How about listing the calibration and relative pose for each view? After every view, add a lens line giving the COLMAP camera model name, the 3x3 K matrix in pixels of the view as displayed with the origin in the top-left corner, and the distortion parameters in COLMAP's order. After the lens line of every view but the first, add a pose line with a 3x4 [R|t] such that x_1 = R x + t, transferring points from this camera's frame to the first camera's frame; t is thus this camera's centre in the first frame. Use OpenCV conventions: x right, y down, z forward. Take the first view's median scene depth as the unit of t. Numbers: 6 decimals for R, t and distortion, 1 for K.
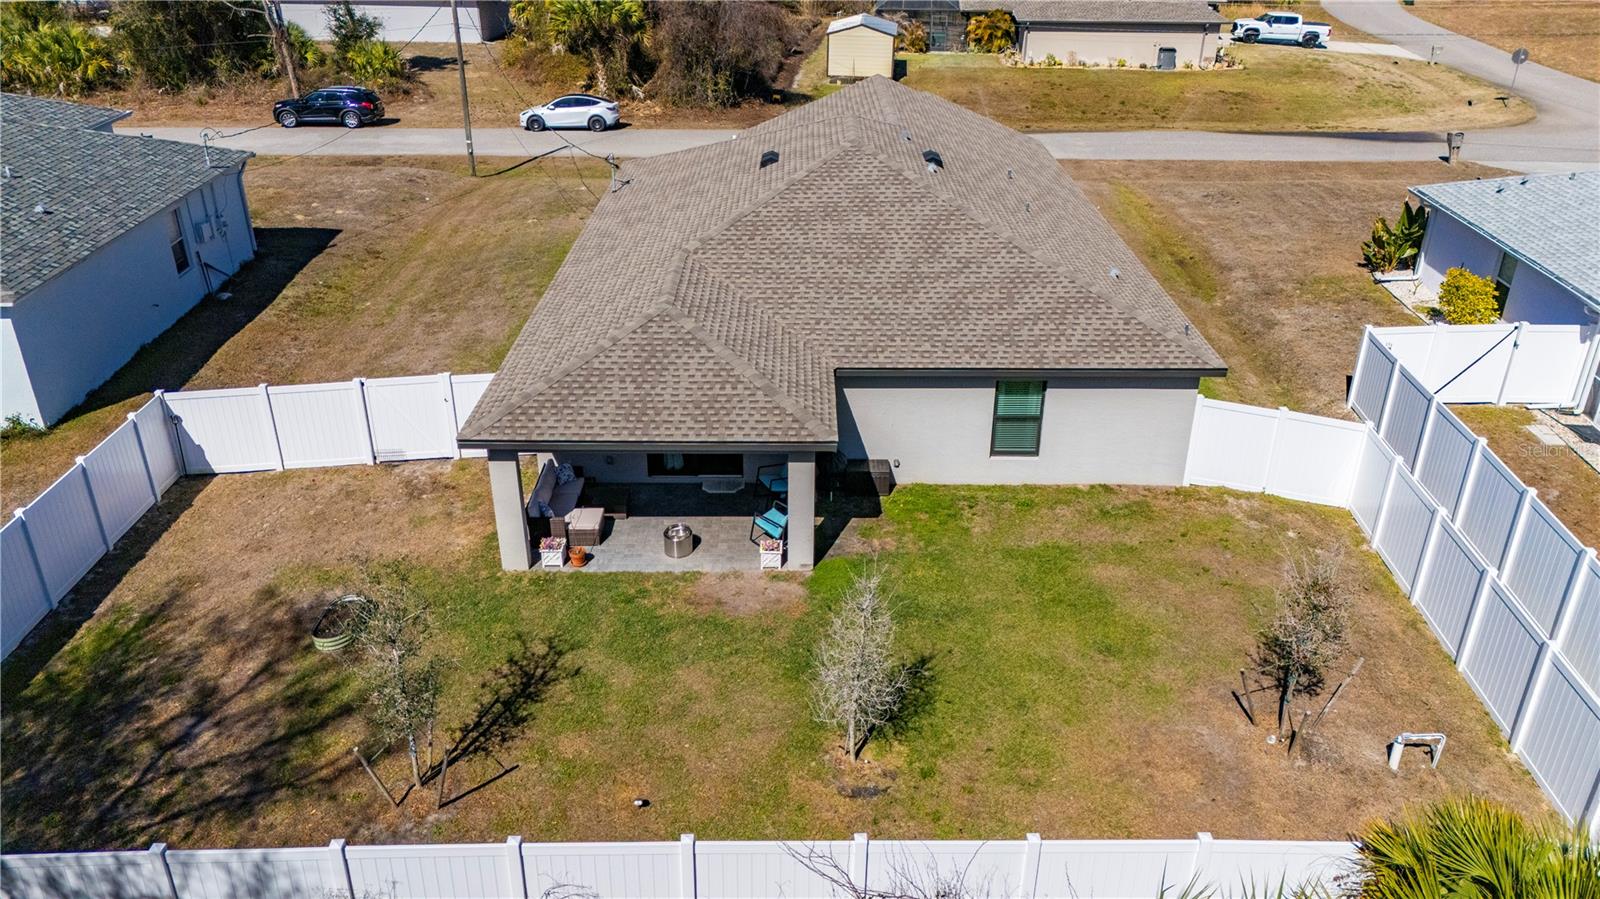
lens RADIAL K [[1170.9, 0, 797.8], [0, 1170.9, 447.2], [0, 0, 1]] dist [0.084756, -0.085395]
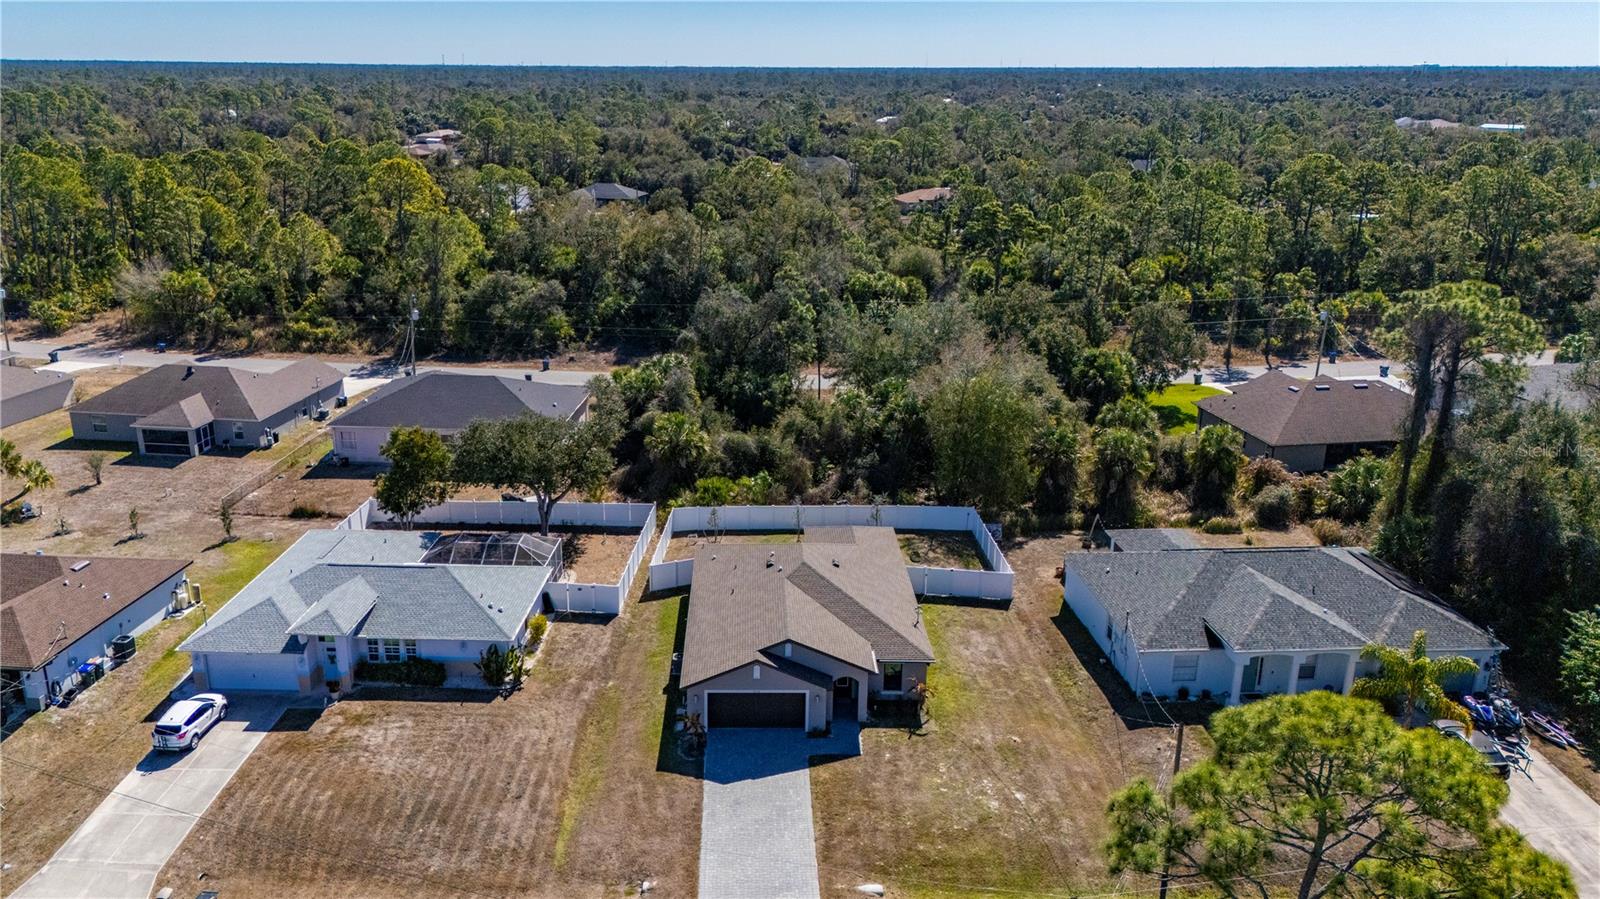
lens RADIAL K [[1200.8, 0, 757.9], [0, 1200.8, 456.4], [0, 0, 1]] dist [0.094661, -0.091794]
pose [[-0.999904, -0.003052, -0.013484, 0.207315], [-0.011583, 0.717469, 0.696495, -2.563077], [0.007549, 0.696584, -0.717435, 3.139890]]
